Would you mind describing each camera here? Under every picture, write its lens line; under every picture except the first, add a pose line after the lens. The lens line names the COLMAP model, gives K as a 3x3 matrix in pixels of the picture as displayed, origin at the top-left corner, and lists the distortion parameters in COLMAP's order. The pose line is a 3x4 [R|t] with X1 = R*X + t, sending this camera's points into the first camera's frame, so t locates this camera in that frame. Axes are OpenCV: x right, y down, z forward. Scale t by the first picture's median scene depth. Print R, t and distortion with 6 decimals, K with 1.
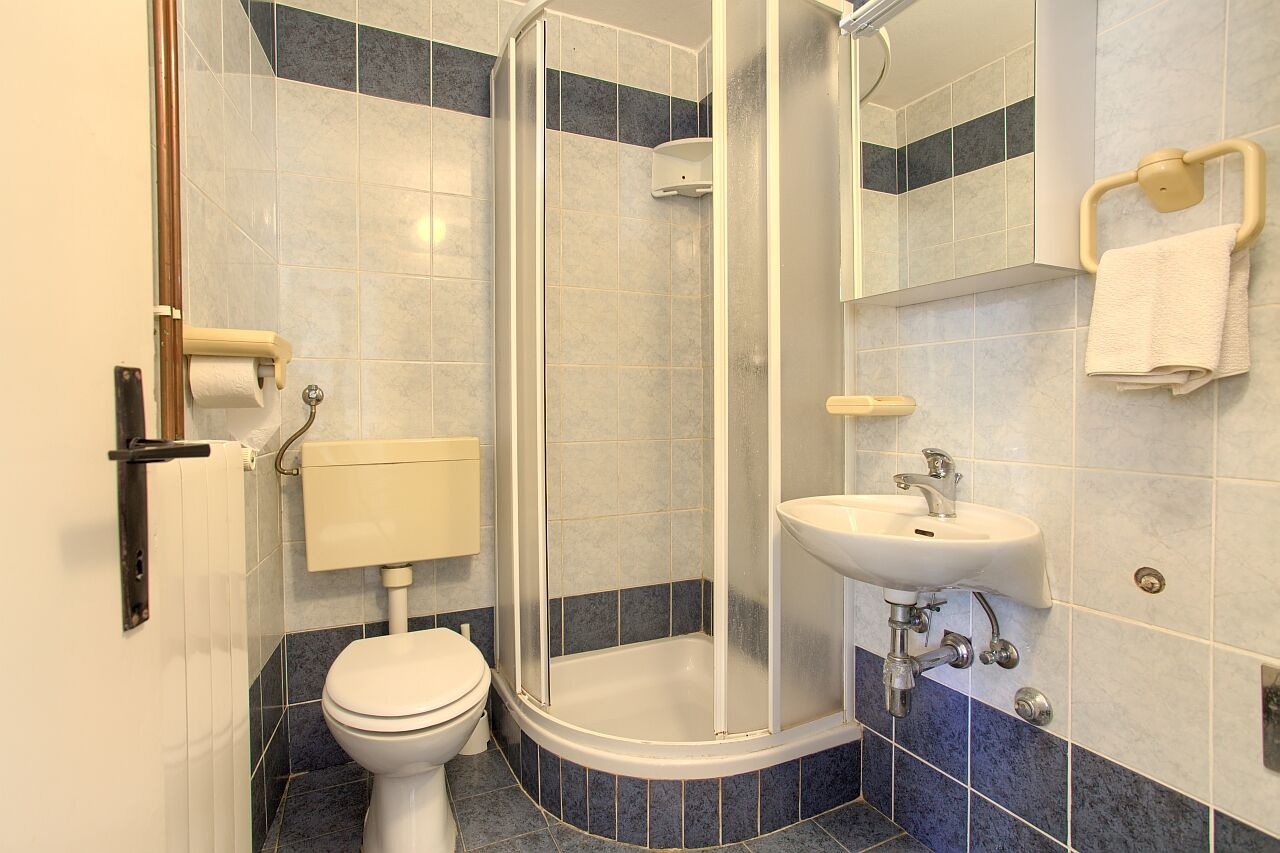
lens RADIAL K [[632.3, 0, 636.1], [0, 632.3, 423.2], [0, 0, 1]] dist [-0.056314, 0.033074]
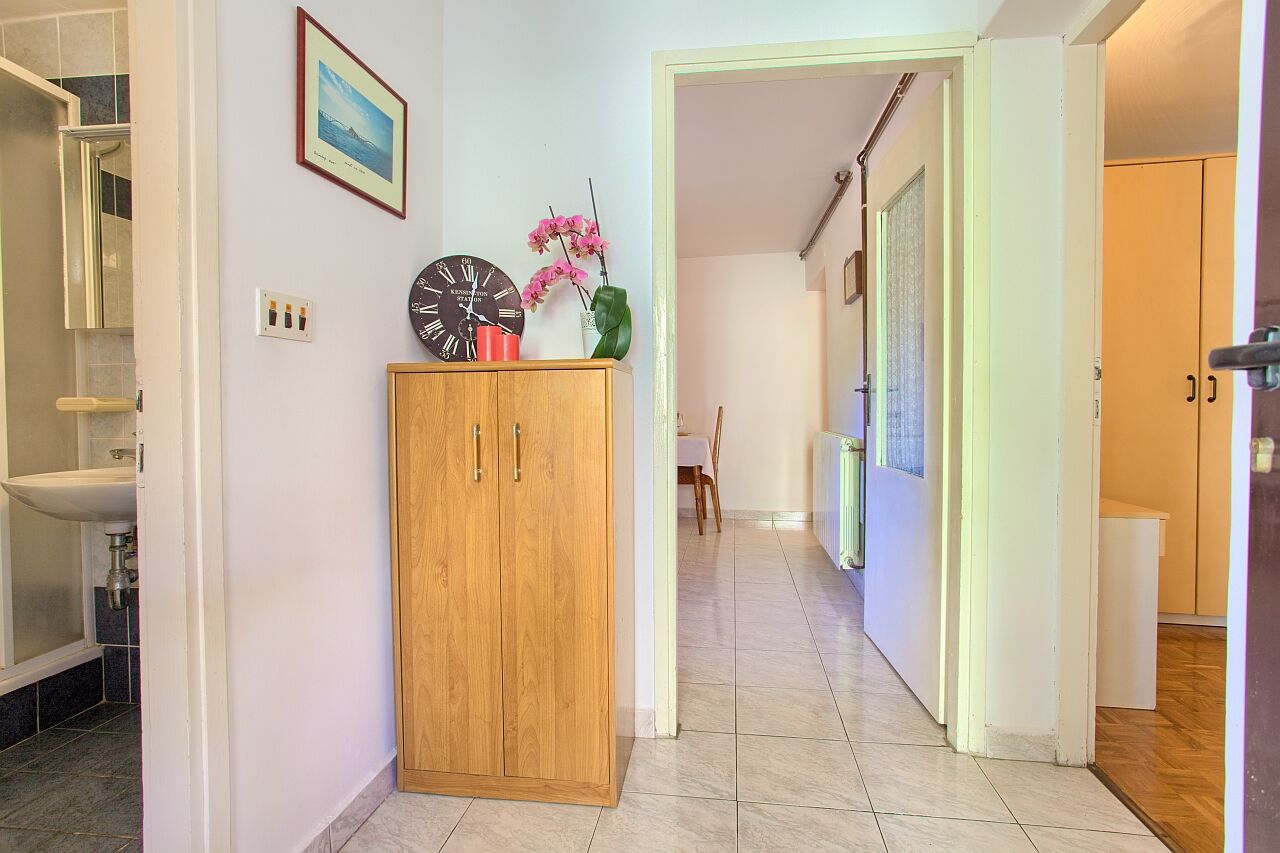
lens RADIAL K [[632.3, 0, 636.1], [0, 632.3, 423.2], [0, 0, 1]] dist [-0.056314, 0.033074]
pose [[0.545041, -0.016256, 0.838252, -0.118254], [0.017749, 0.999812, 0.007848, 0.022134], [-0.838222, 0.010601, 0.545226, -0.708840]]
